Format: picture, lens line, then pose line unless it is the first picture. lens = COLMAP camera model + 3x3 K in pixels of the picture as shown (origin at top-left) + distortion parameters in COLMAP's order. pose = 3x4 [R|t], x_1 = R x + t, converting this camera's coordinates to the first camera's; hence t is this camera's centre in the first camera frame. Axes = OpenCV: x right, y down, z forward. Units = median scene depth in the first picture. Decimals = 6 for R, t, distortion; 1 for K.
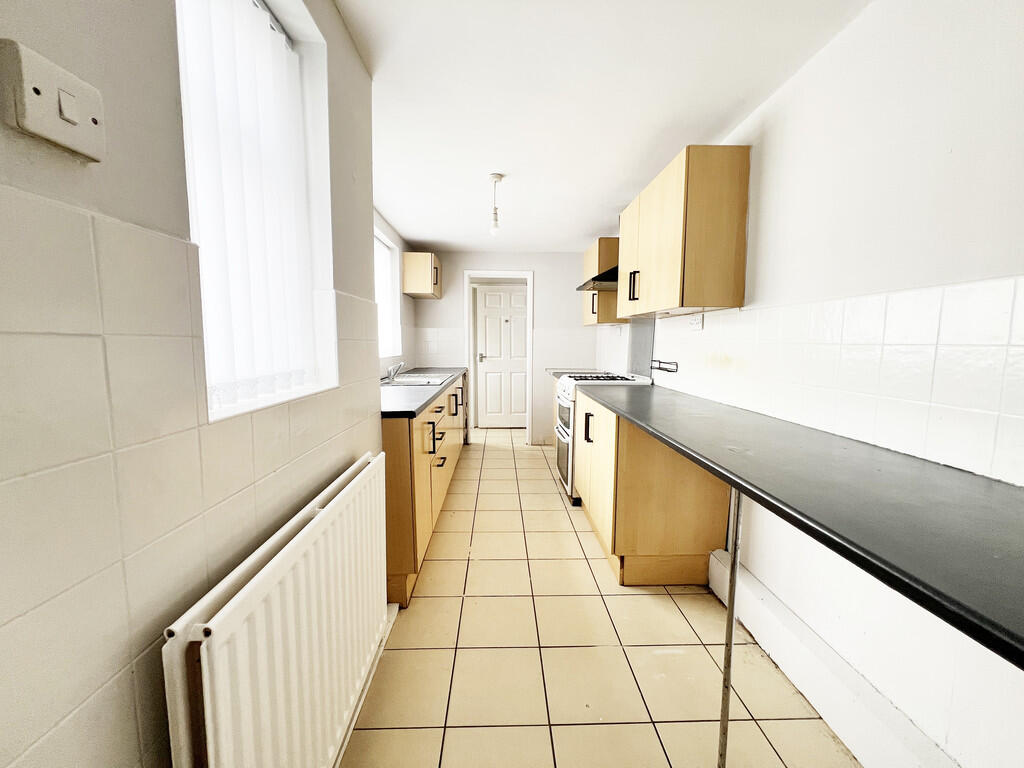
lens RADIAL K [[400.6, 0, 512.0], [0, 400.6, 384.0], [0, 0, 1]] dist [-0.000341, -0.000107]
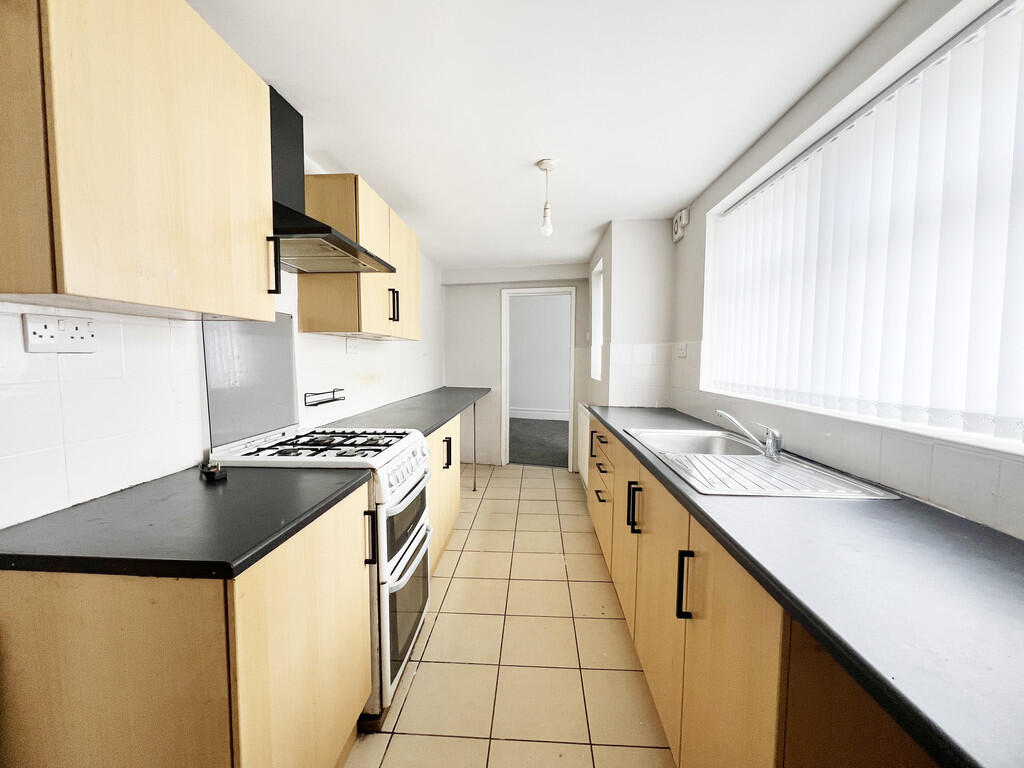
lens RADIAL K [[398.0, 0, 512.0], [0, 398.0, 384.0], [0, 0, 1]] dist [-0.017290, 0.000158]
pose [[-0.996754, -0.022220, 0.077377, -0.023992], [-0.009201, 0.986300, 0.164706, -0.142795], [-0.079977, 0.163459, -0.983303, 1.242537]]
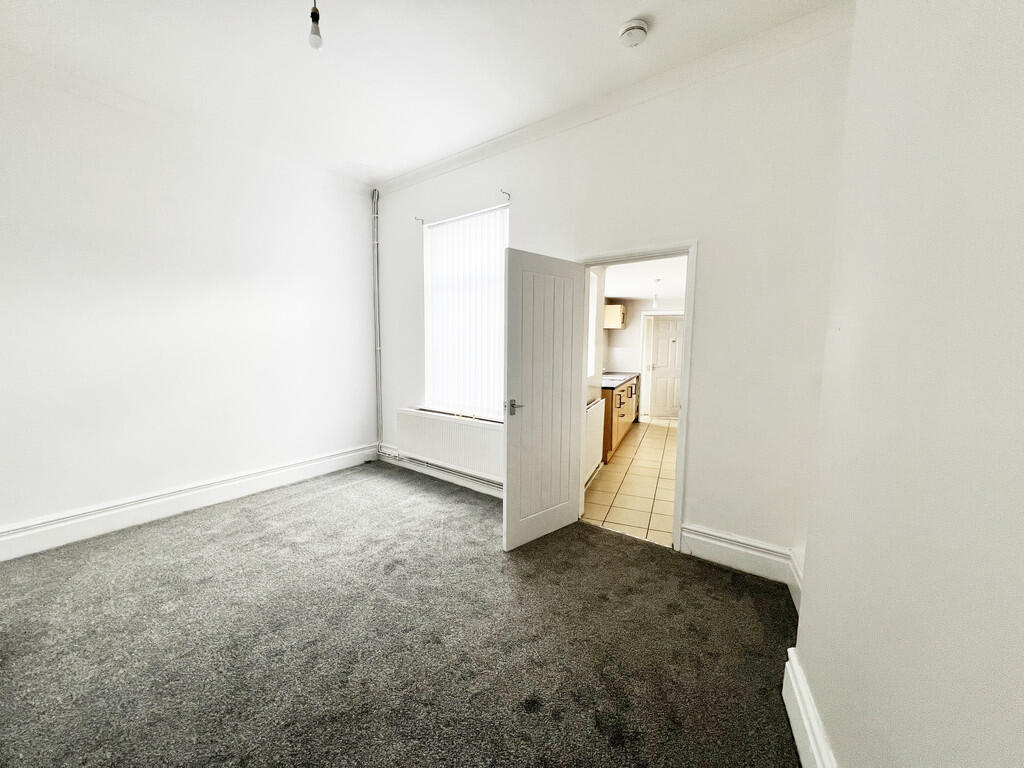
lens RADIAL K [[398.0, 0, 512.0], [0, 398.0, 384.0], [0, 0, 1]] dist [-0.017290, 0.000158]
pose [[0.904932, 0.045411, -0.423126, 0.116173], [-0.051483, 0.998670, -0.002927, 0.041207], [0.422431, 0.024433, 0.906066, -0.761400]]
